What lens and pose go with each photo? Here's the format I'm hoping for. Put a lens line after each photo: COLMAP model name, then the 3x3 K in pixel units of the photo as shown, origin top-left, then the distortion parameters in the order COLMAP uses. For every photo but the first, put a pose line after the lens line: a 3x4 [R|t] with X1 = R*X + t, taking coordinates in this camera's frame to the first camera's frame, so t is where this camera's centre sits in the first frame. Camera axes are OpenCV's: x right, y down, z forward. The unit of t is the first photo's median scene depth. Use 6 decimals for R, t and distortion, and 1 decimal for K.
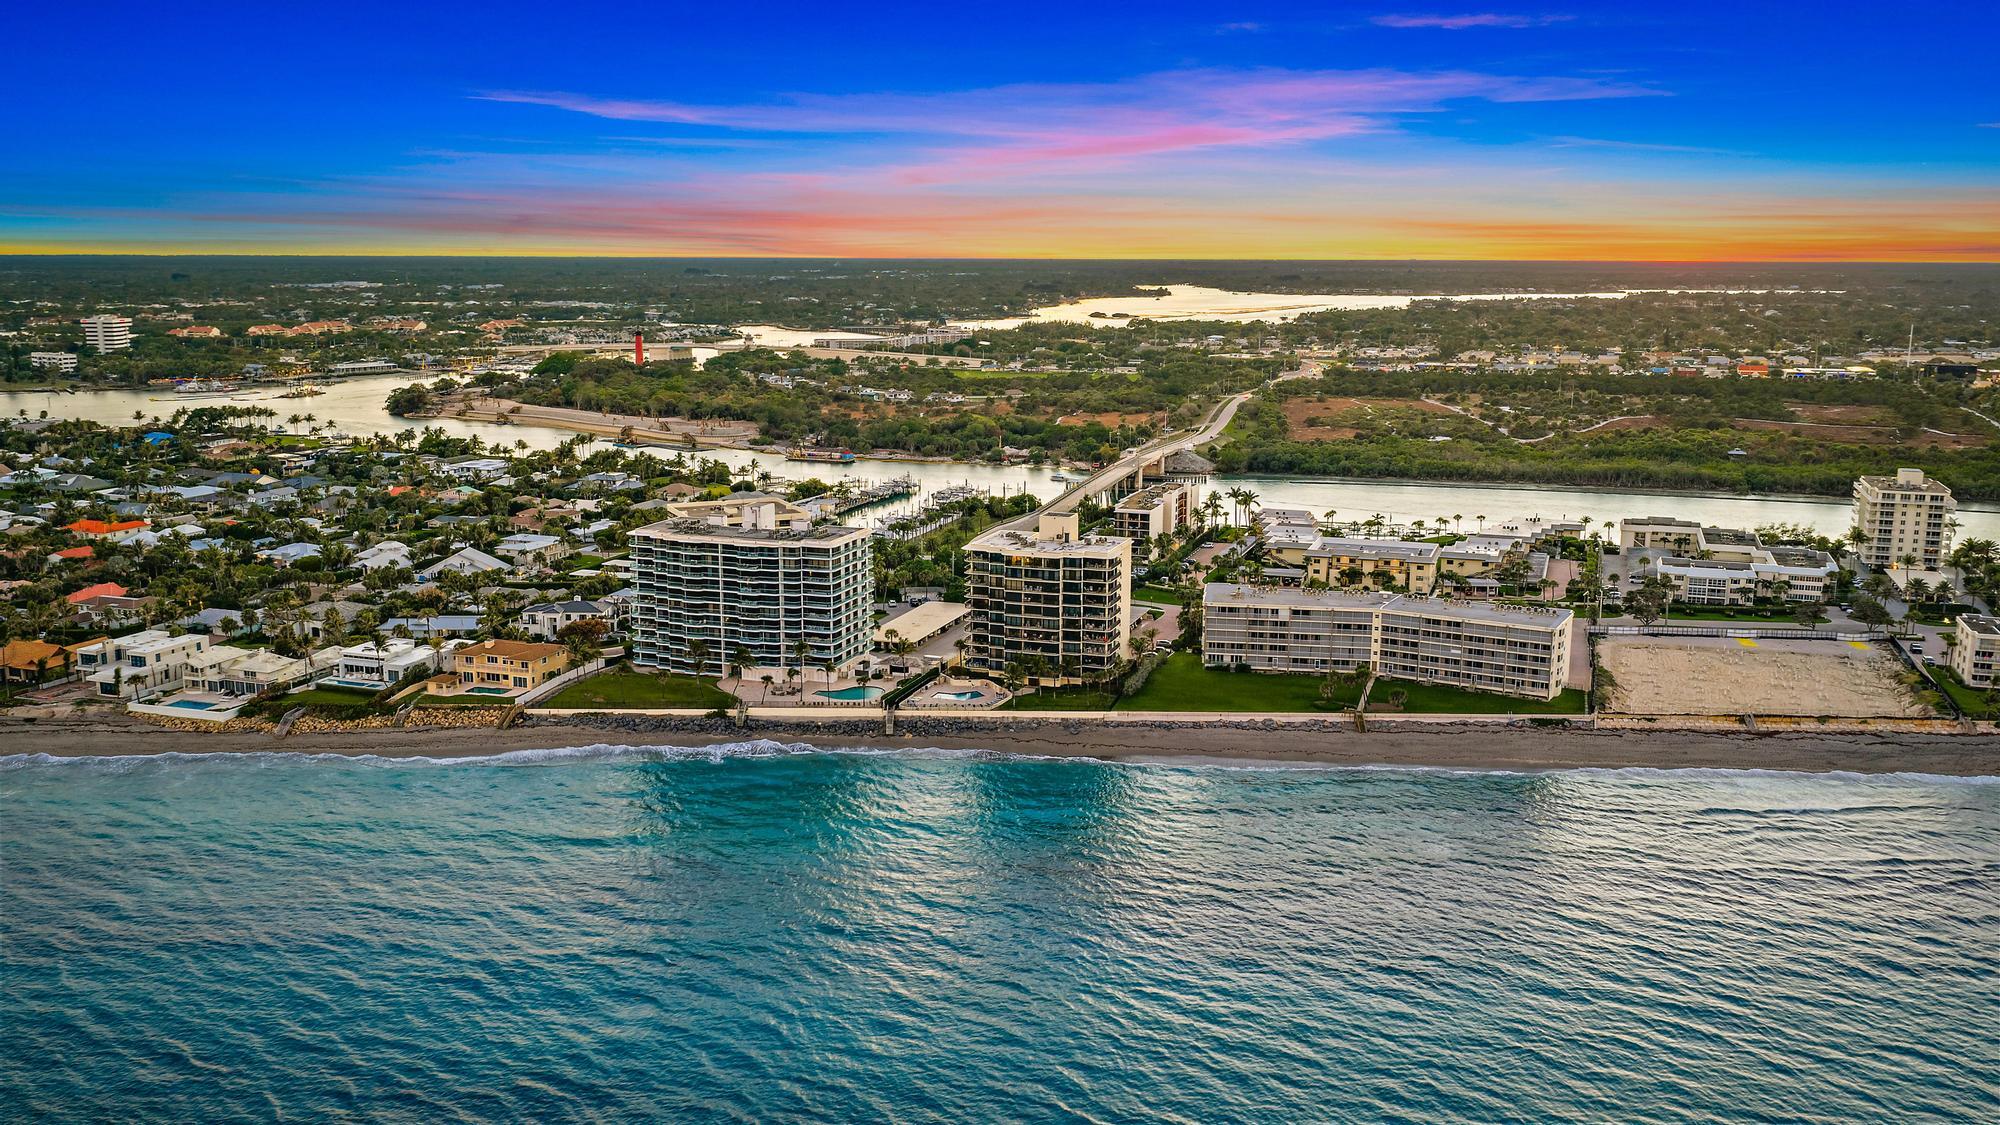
lens RADIAL K [[1653.7, 0, 1010.6], [0, 1653.7, 556.1], [0, 0, 1]] dist [0.039389, -0.073433]
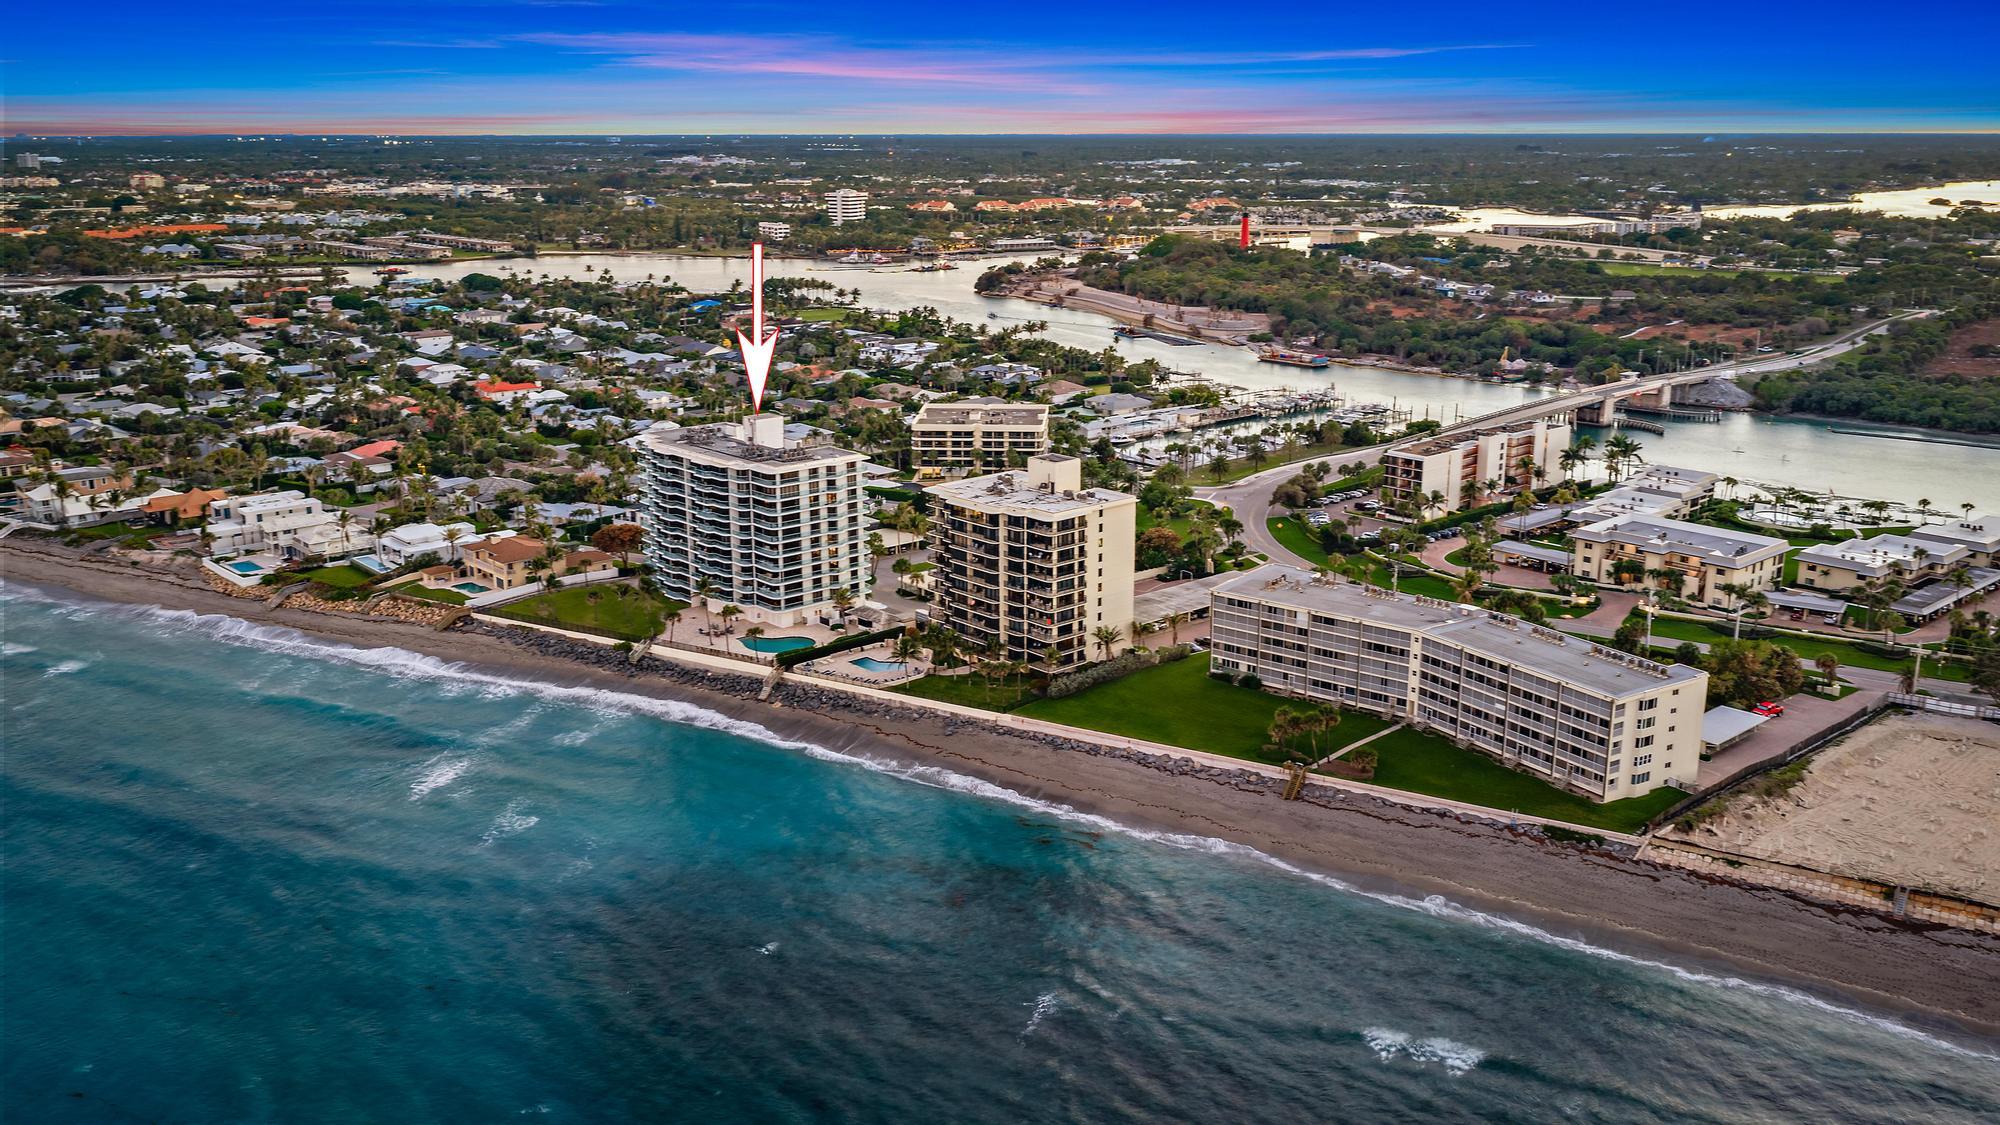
lens RADIAL K [[1653.7, 0, 1010.6], [0, 1653.7, 556.1], [0, 0, 1]] dist [0.039389, -0.073433]
pose [[0.873851, 0.116648, -0.471994, 0.396934], [-0.082932, 0.992327, 0.091702, -0.050136], [0.479069, -0.040990, 0.876820, 0.286497]]
